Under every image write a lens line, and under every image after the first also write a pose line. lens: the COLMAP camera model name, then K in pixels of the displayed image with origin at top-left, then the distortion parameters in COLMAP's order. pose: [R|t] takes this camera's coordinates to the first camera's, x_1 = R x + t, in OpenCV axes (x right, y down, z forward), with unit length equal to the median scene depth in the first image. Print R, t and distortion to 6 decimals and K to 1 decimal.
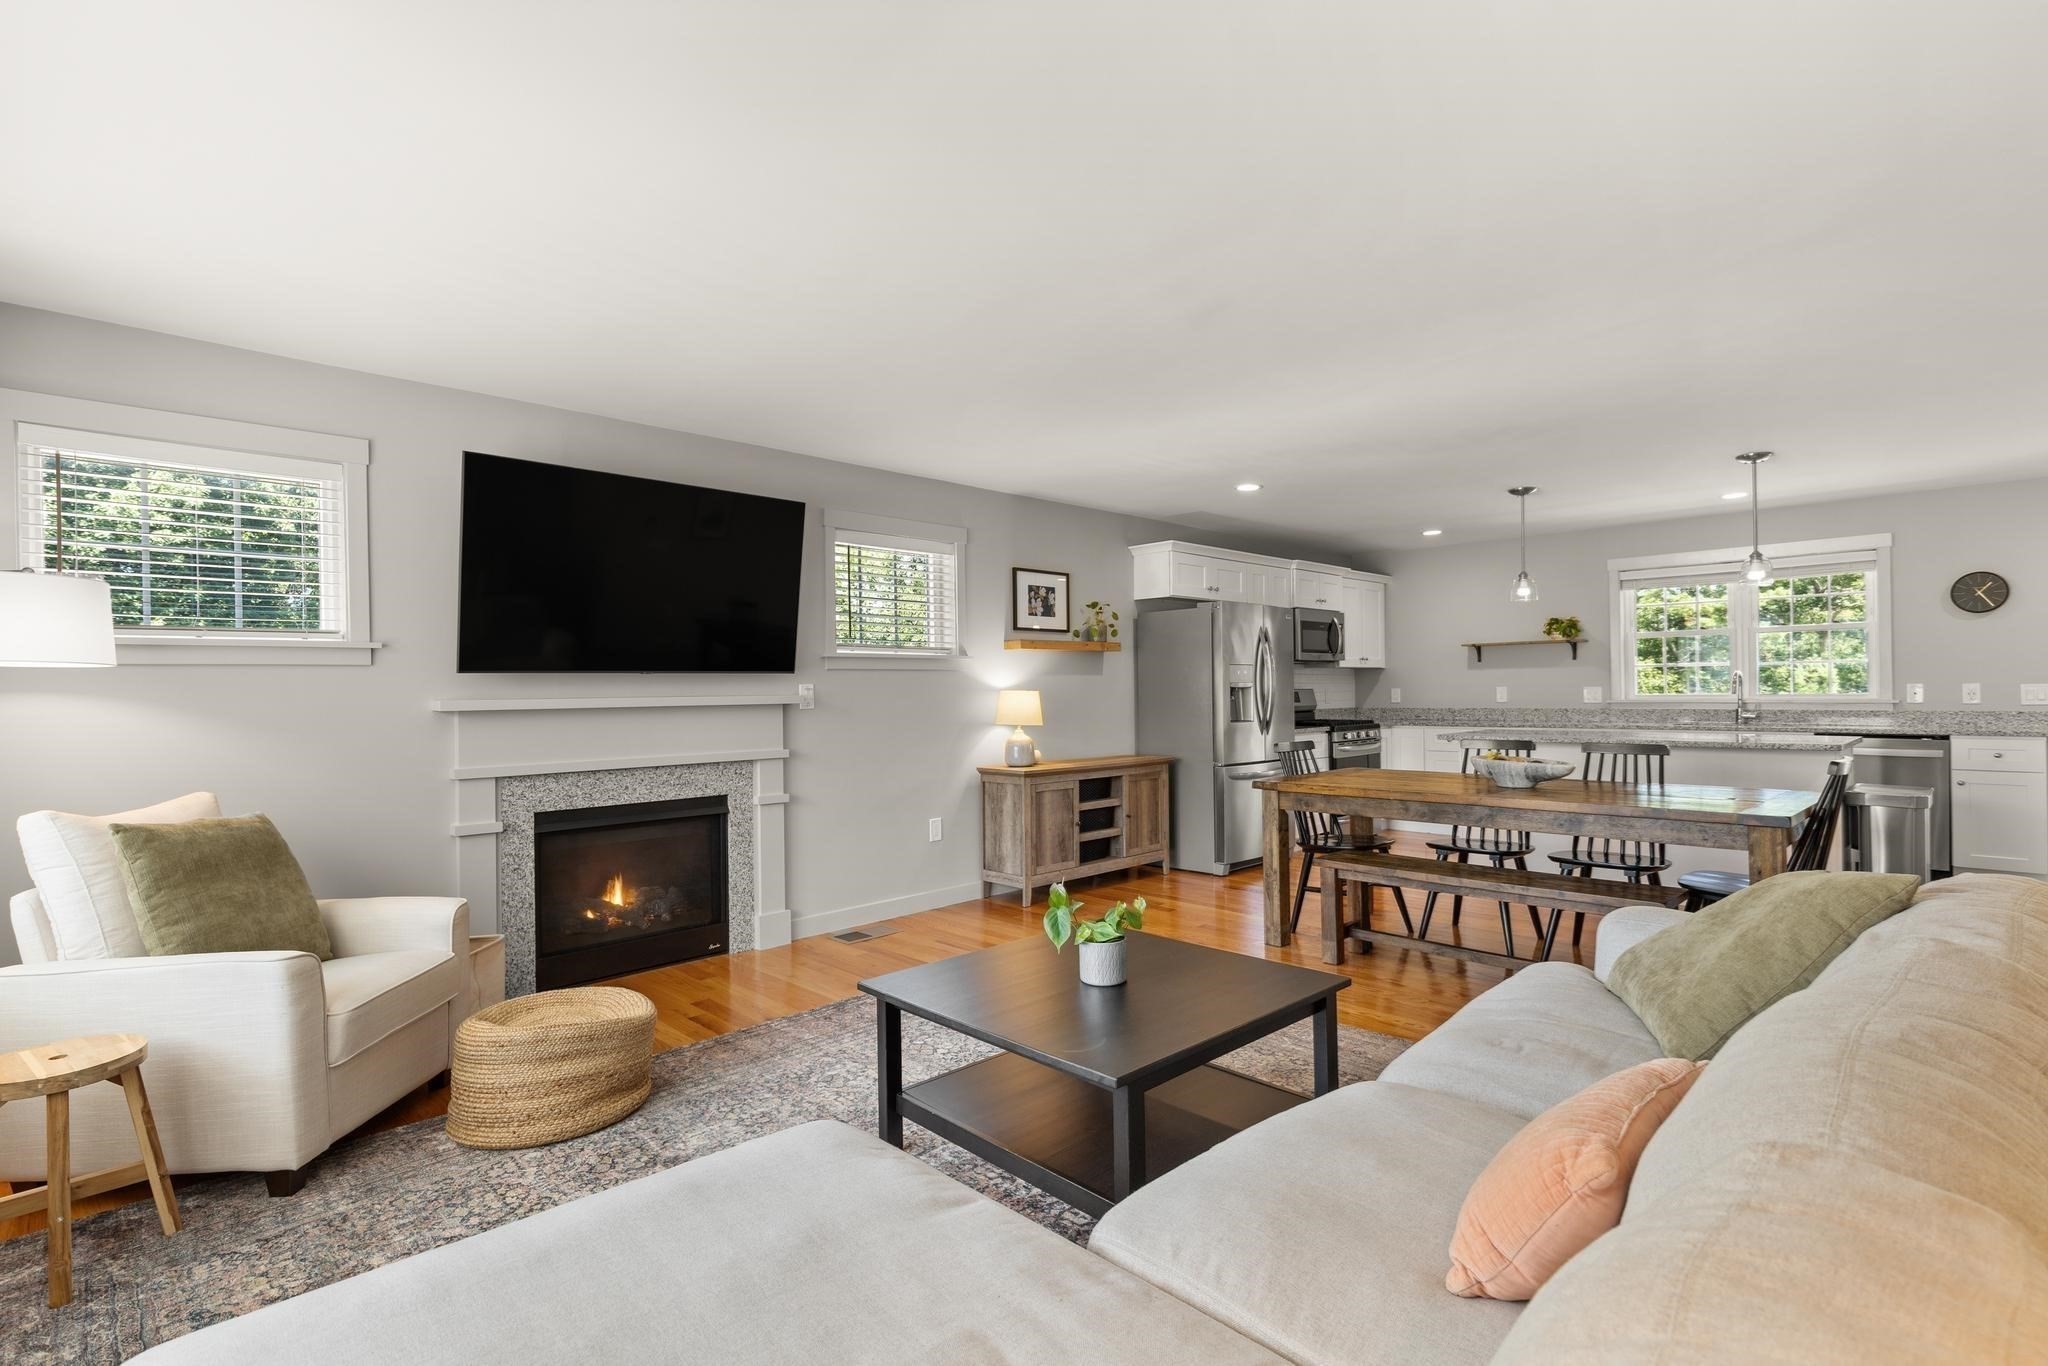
lens RADIAL K [[940.8, 0, 1024.0], [0, 940.8, 683.0], [0, 0, 1]] dist [0.015305, -0.008817]
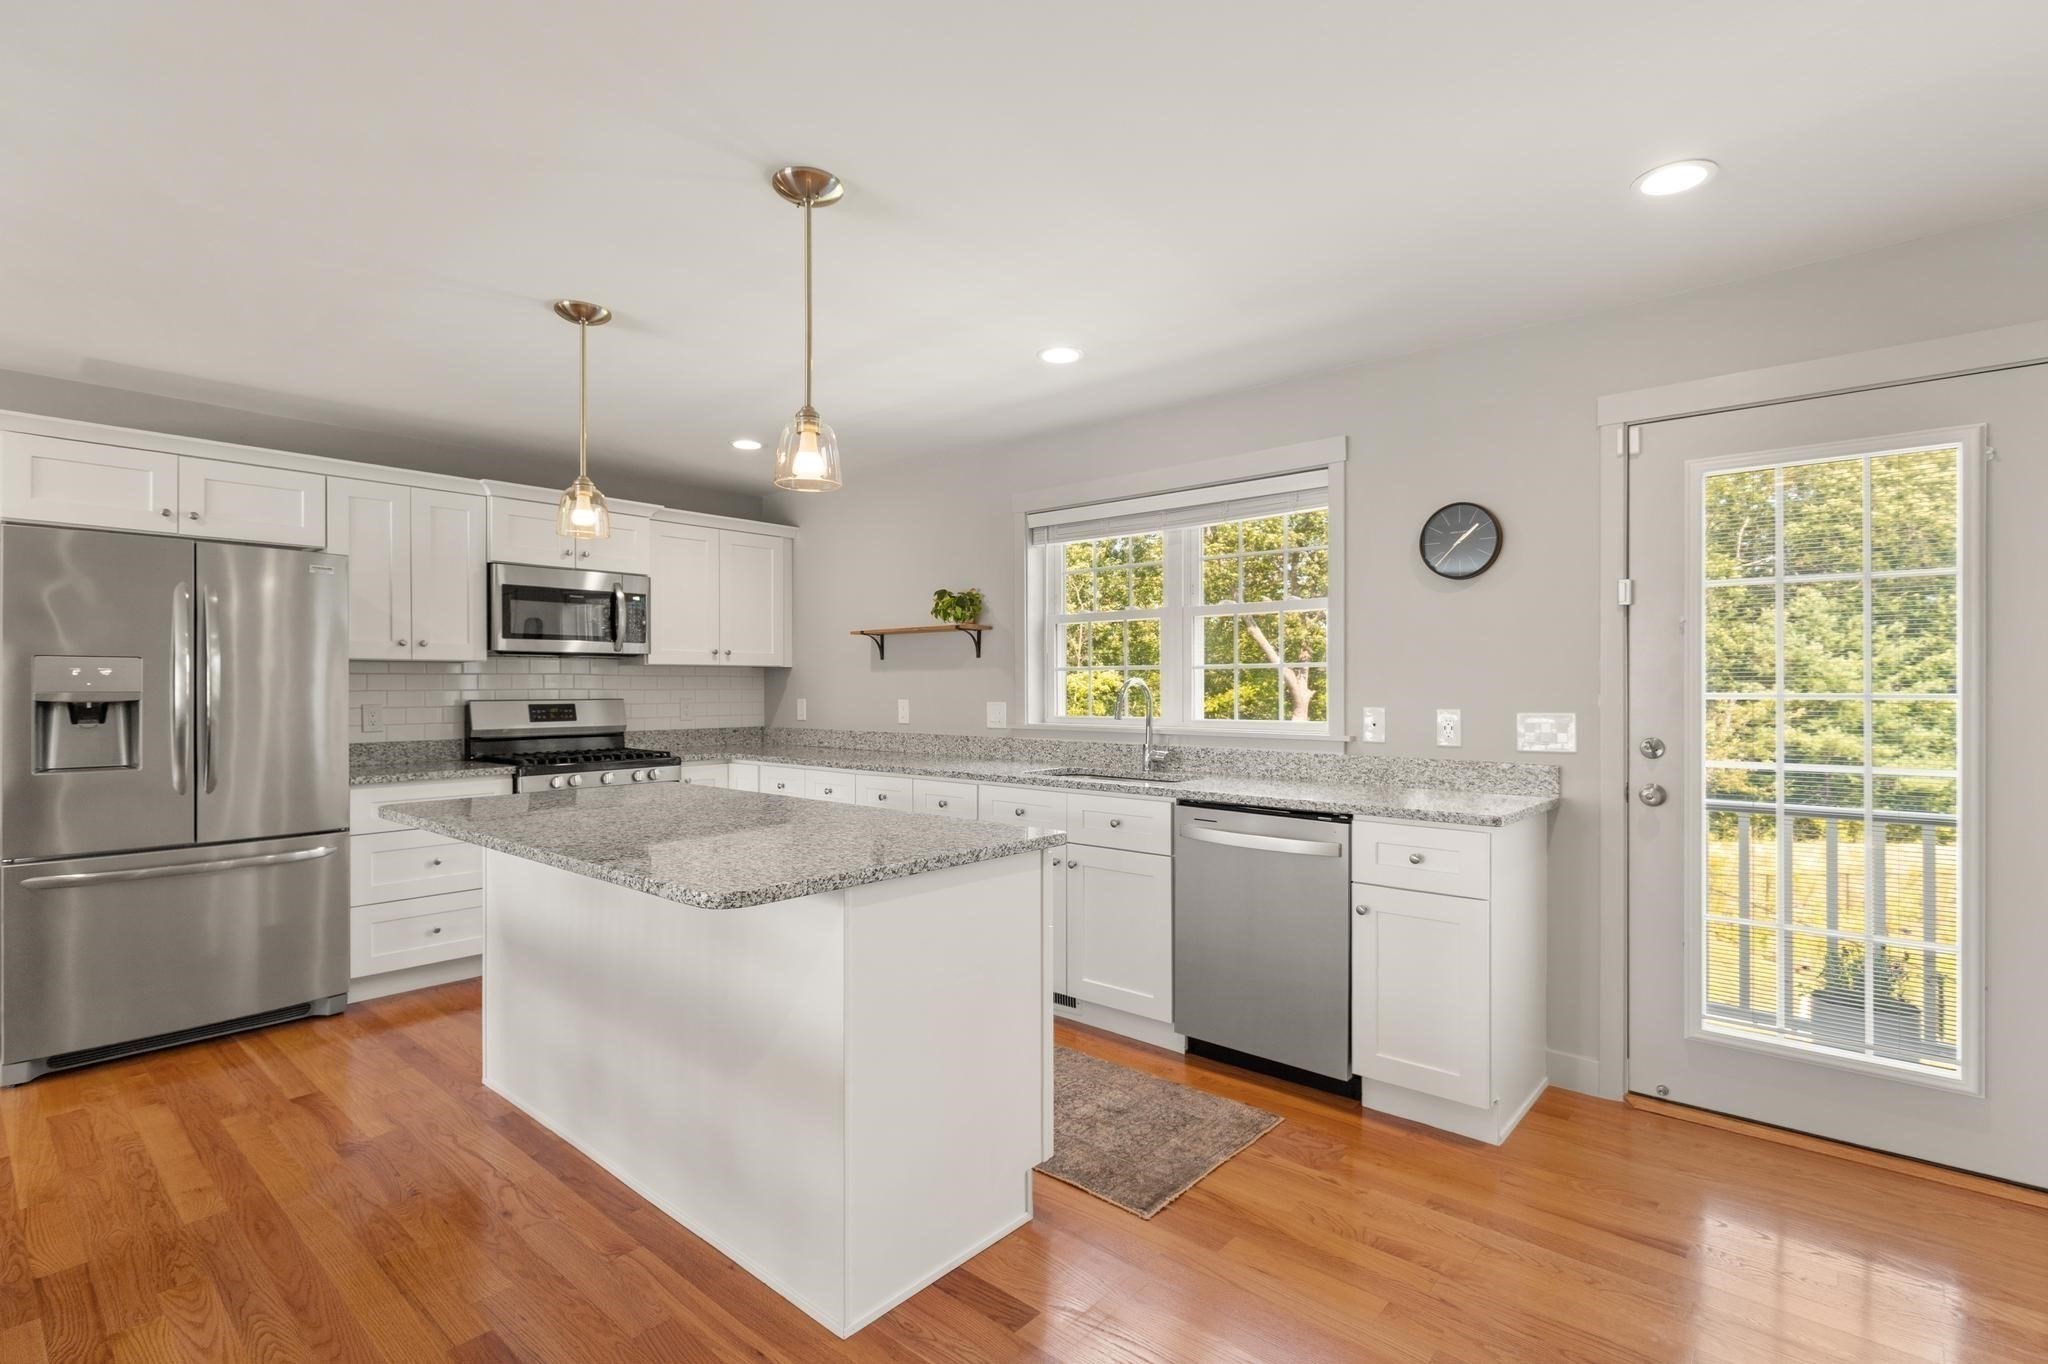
lens RADIAL K [[958.4, 0, 1023.6], [0, 958.4, 690.7], [0, 0, 1]] dist [0.011695, -0.005330]
pose [[0.996726, 0.010830, 0.080123, 0.716232], [-0.011921, 0.999842, 0.013153, -0.014691], [-0.079968, -0.014065, 0.996698, 0.472637]]
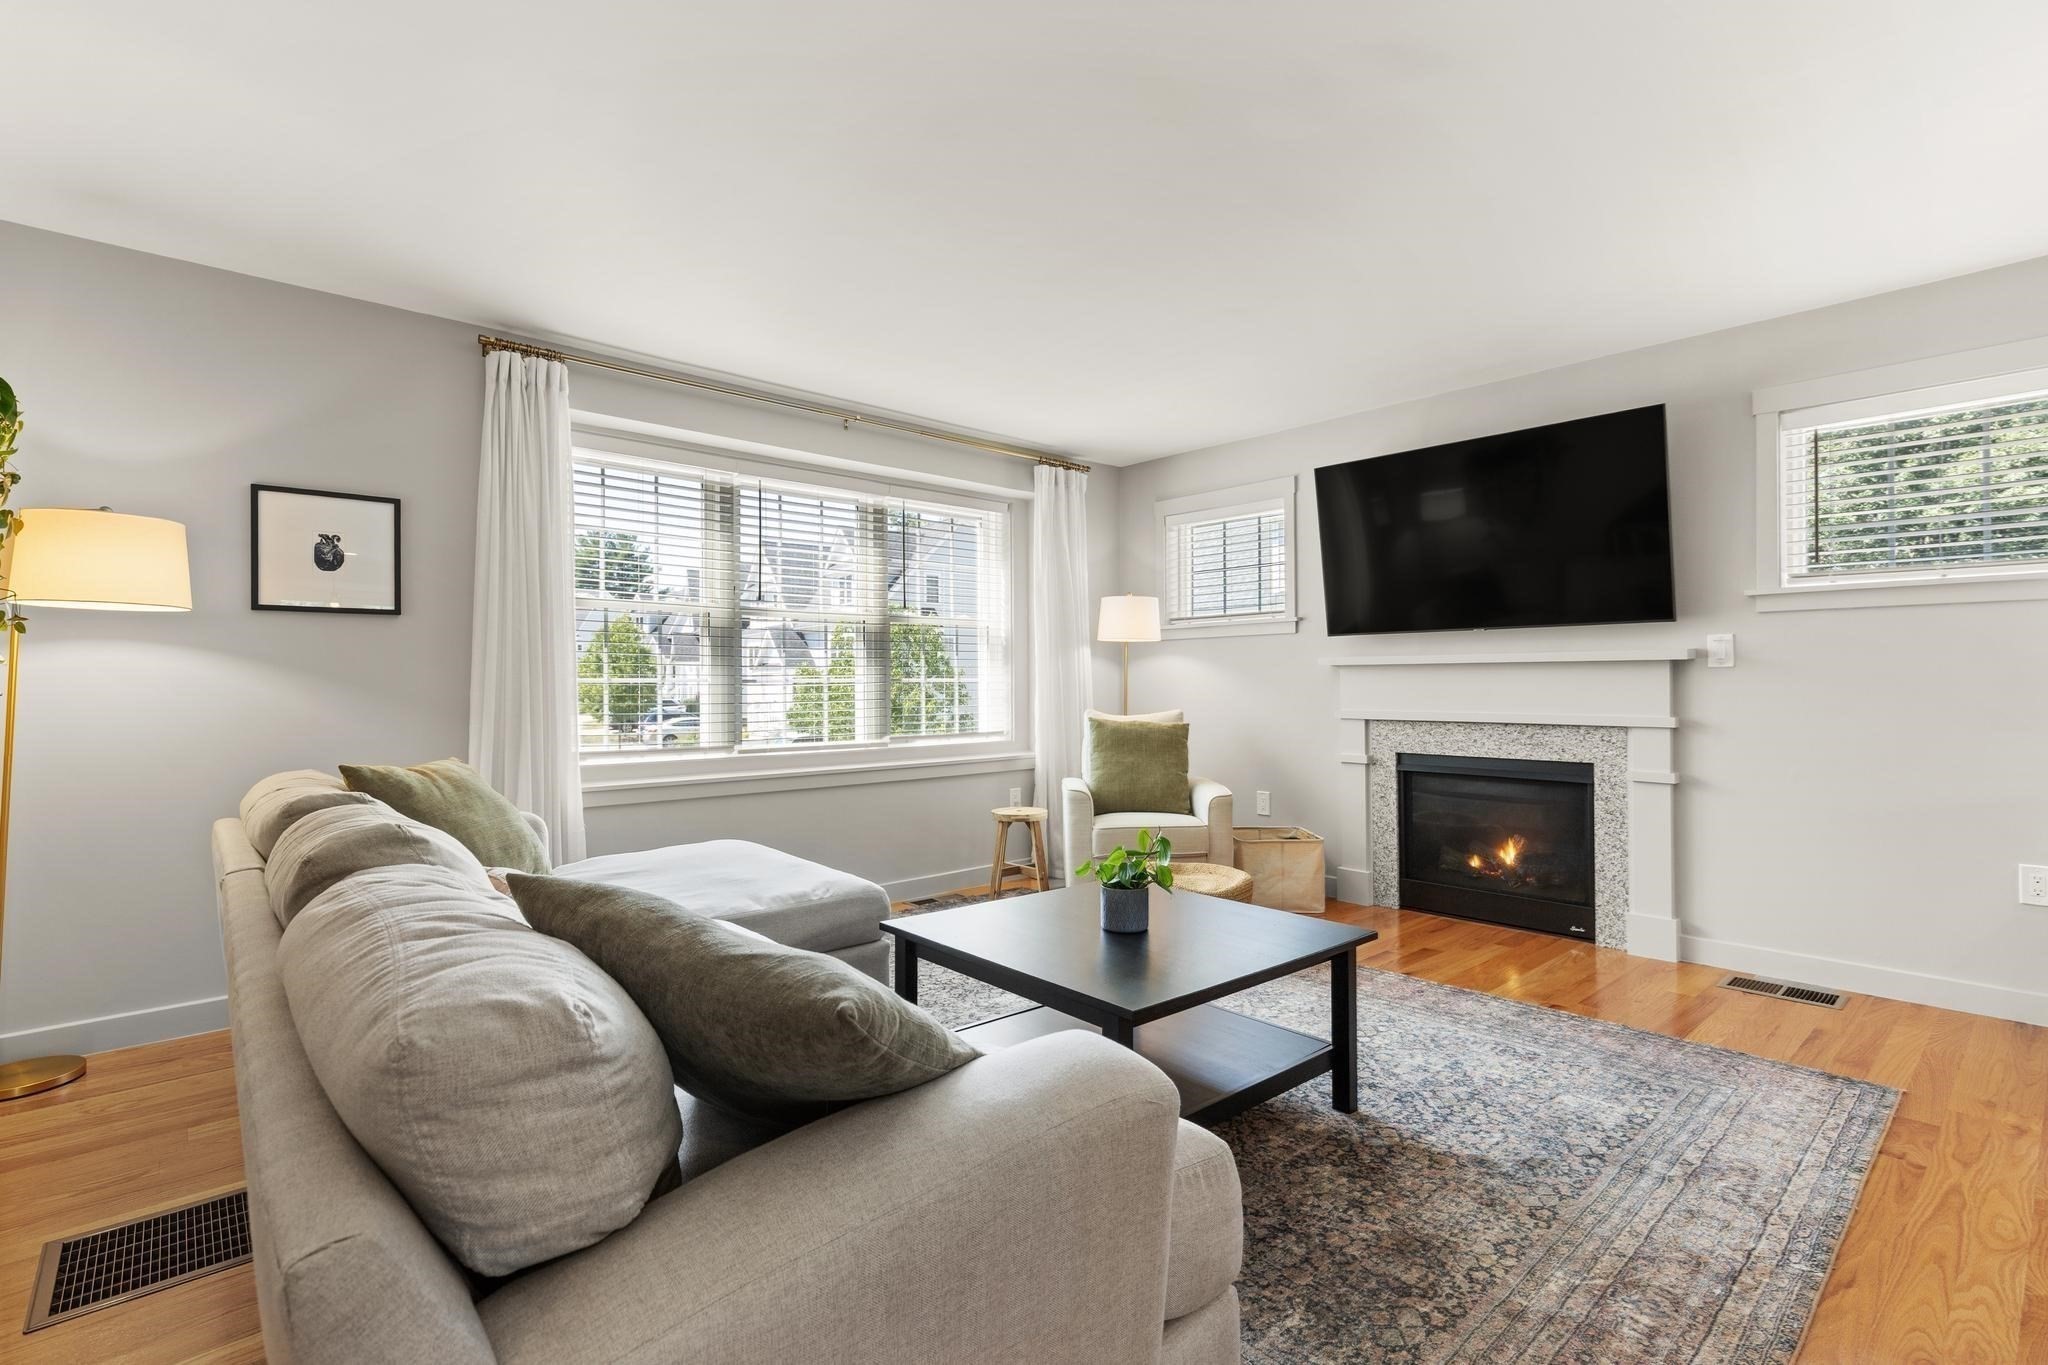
lens RADIAL K [[961.4, 0, 1020.3], [0, 961.4, 676.9], [0, 0, 1]] dist [0.006095, -0.000174]
pose [[-0.041816, 0.009153, -0.999083, 0.455769], [0.013437, 0.999873, 0.008598, 0.017270], [0.999035, -0.013065, -0.041933, 0.380823]]
